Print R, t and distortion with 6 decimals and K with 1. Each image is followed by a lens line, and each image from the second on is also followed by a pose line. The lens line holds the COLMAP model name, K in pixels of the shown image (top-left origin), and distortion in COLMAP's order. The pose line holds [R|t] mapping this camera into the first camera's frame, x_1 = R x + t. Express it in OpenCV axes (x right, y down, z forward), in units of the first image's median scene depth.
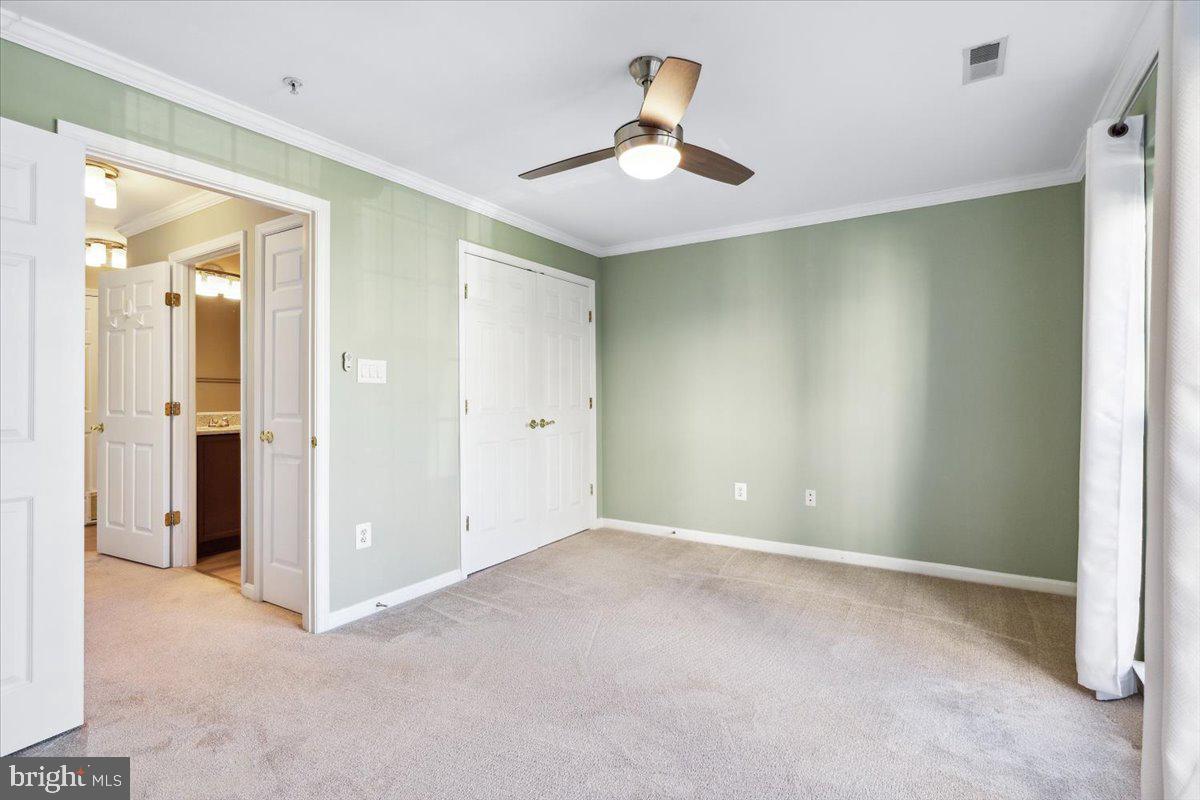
lens RADIAL K [[559.3, 0, 595.9], [0, 559.3, 394.7], [0, 0, 1]] dist [-0.002829, 0.000604]
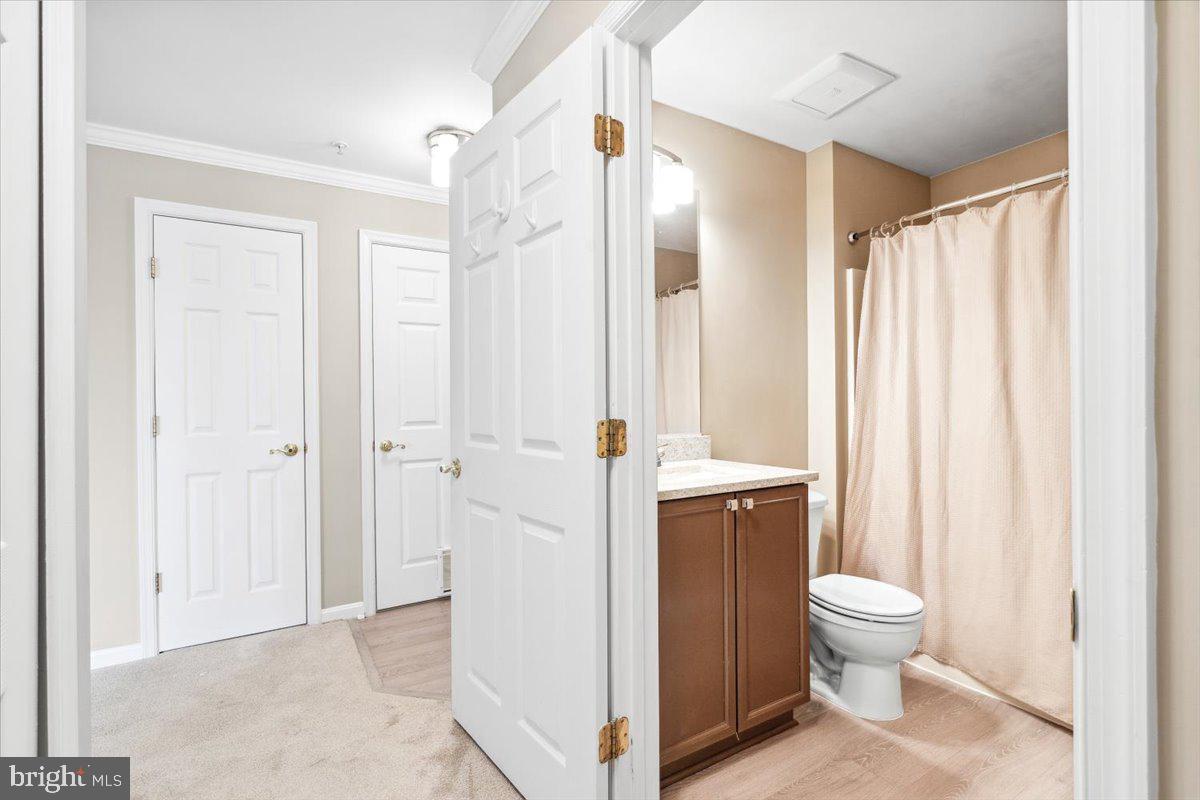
lens RADIAL K [[539.4, 0, 581.6], [0, 539.4, 403.4], [0, 0, 1]] dist [-0.004864, 0.001444]
pose [[0.882918, -0.010404, -0.469412, -0.603704], [0.009912, 0.999945, -0.003520, 0.003266], [0.469422, -0.001545, 0.882972, 0.675407]]
